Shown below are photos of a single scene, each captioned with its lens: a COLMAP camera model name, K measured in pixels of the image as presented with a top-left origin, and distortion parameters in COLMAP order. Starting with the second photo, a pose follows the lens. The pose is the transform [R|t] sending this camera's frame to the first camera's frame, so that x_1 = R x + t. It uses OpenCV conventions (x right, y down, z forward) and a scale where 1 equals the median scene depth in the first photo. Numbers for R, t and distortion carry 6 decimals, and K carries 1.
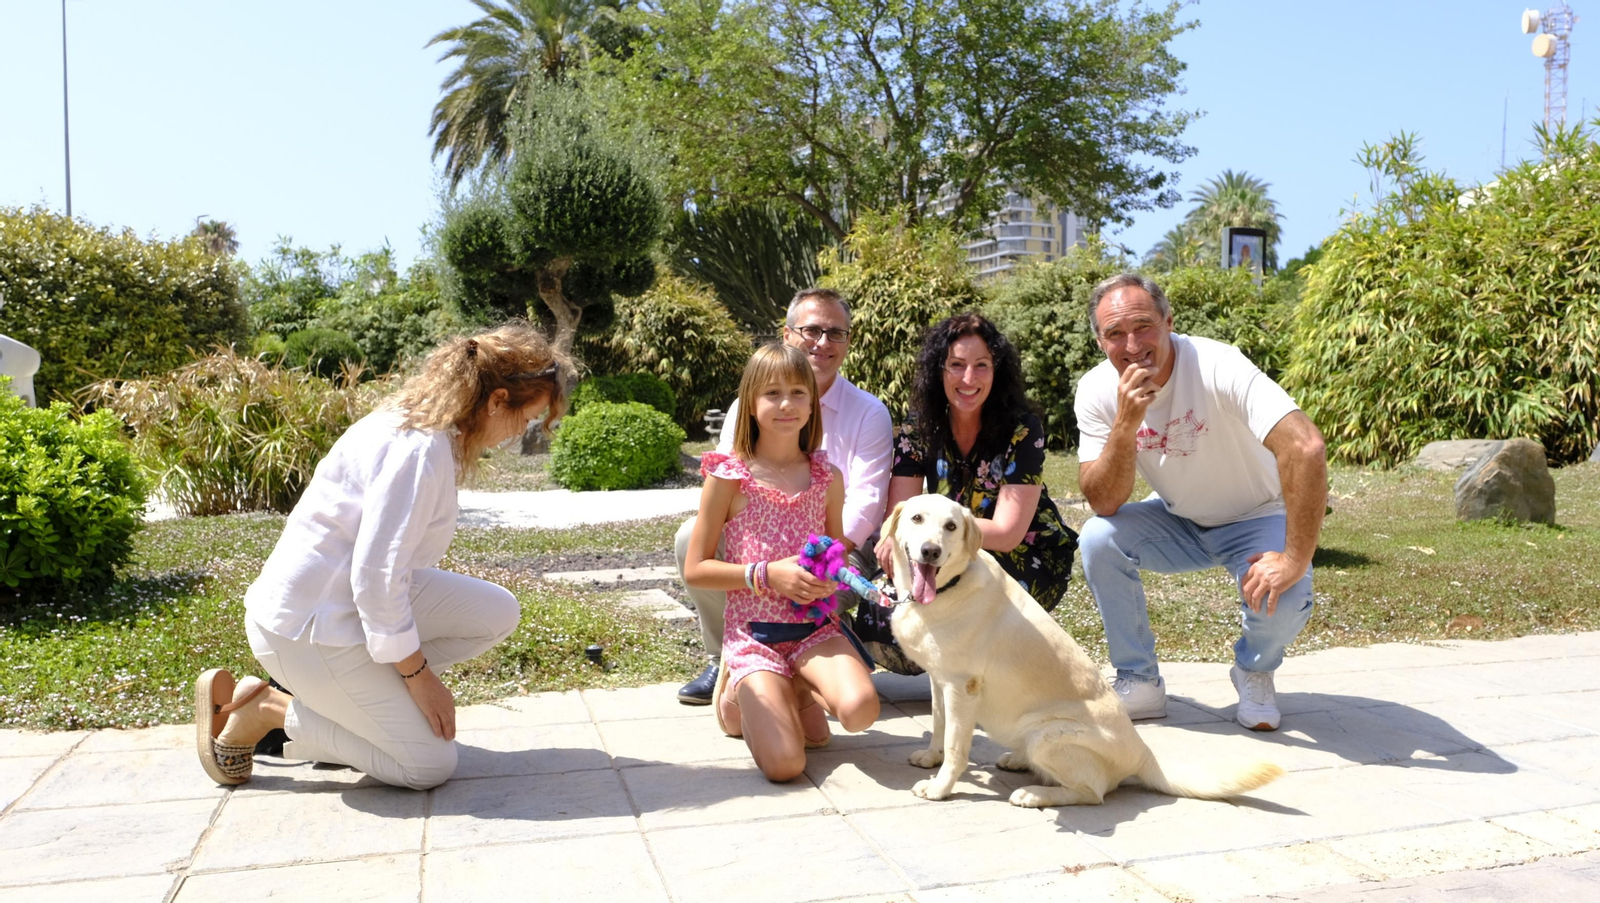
lens RADIAL K [[1237.5, 0, 796.2], [0, 1237.5, 453.3], [0, 0, 1]] dist [0.041885, 0.006511]
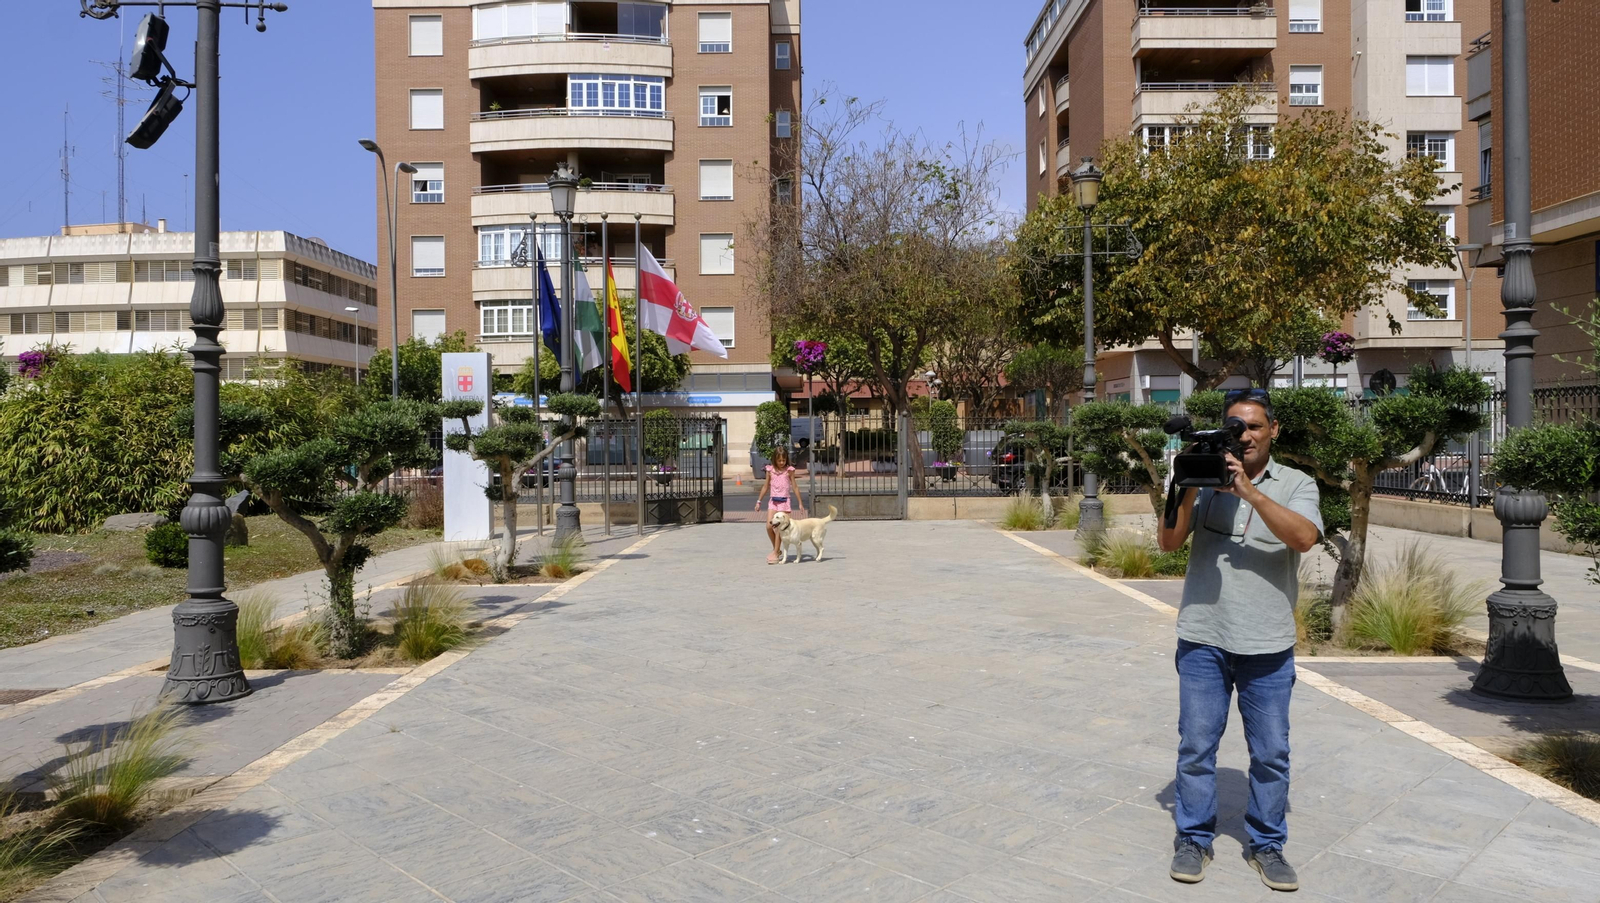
lens RADIAL K [[1097.1, 0, 802.7], [0, 1097.1, 450.9], [0, 0, 1]] dist [-0.012509, 0.017341]
pose [[0.270868, -0.016128, 0.962481, -0.923173], [0.067089, 0.997745, -0.002161, -0.040056], [-0.960276, 0.065157, 0.271339, -0.496164]]
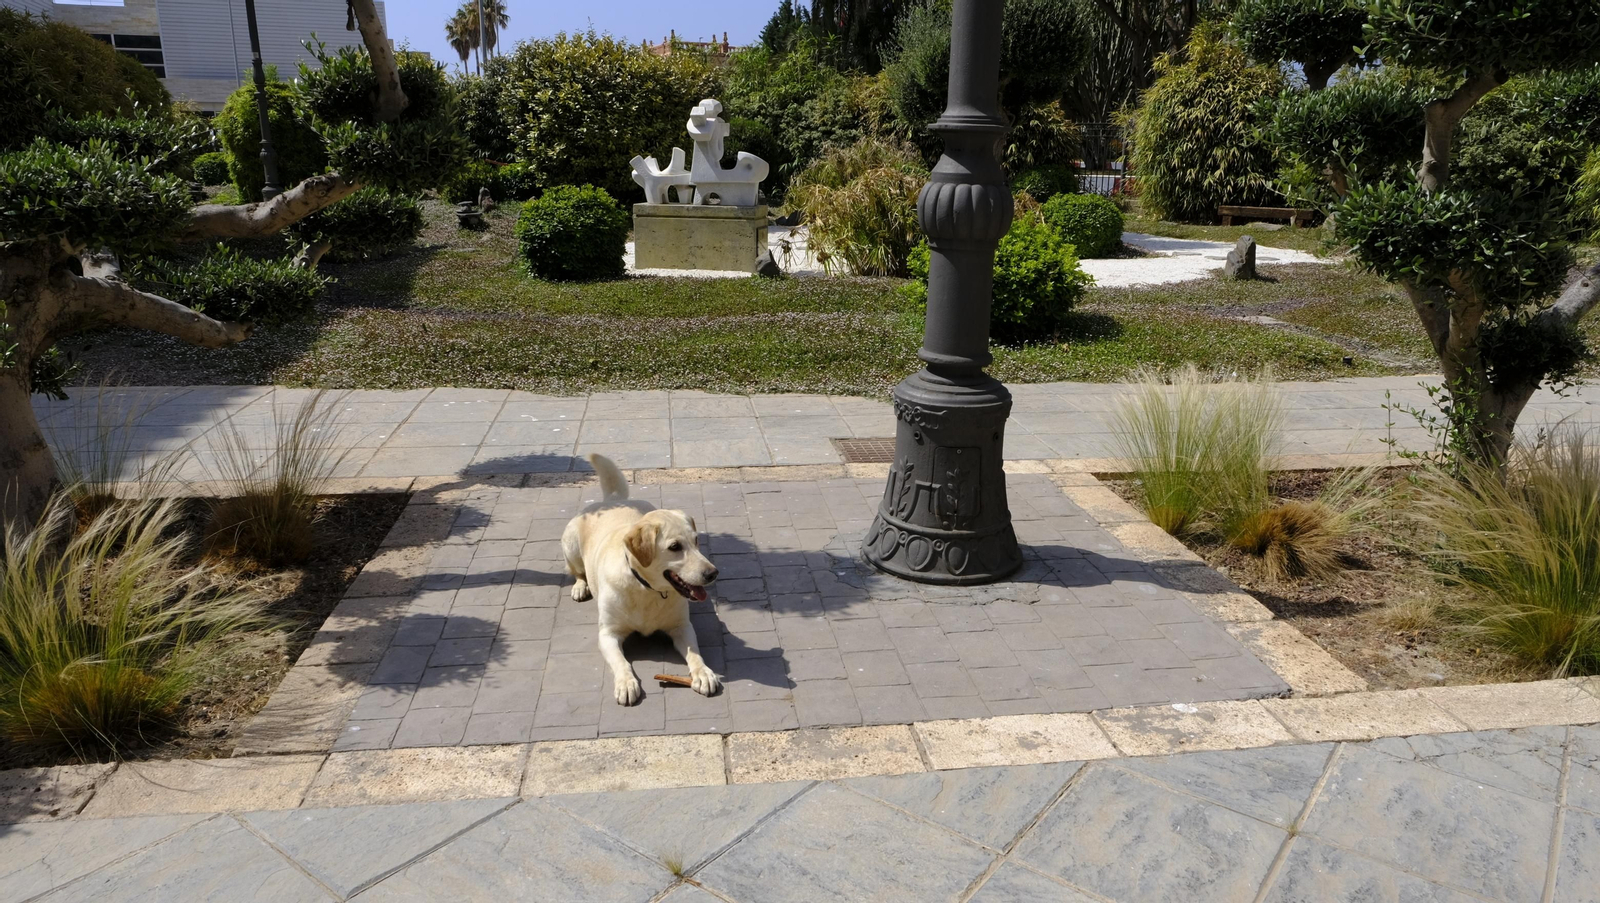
lens RADIAL K [[1097.1, 0, 800.3], [0, 1097.1, 459.4], [0, 0, 1]] dist [-0.012509, 0.017341]
pose [[0.991118, 0.042426, -0.126033, -0.233401], [-0.012751, 0.973694, 0.227502, -0.021600], [0.132370, -0.223875, 0.965587, -0.237212]]
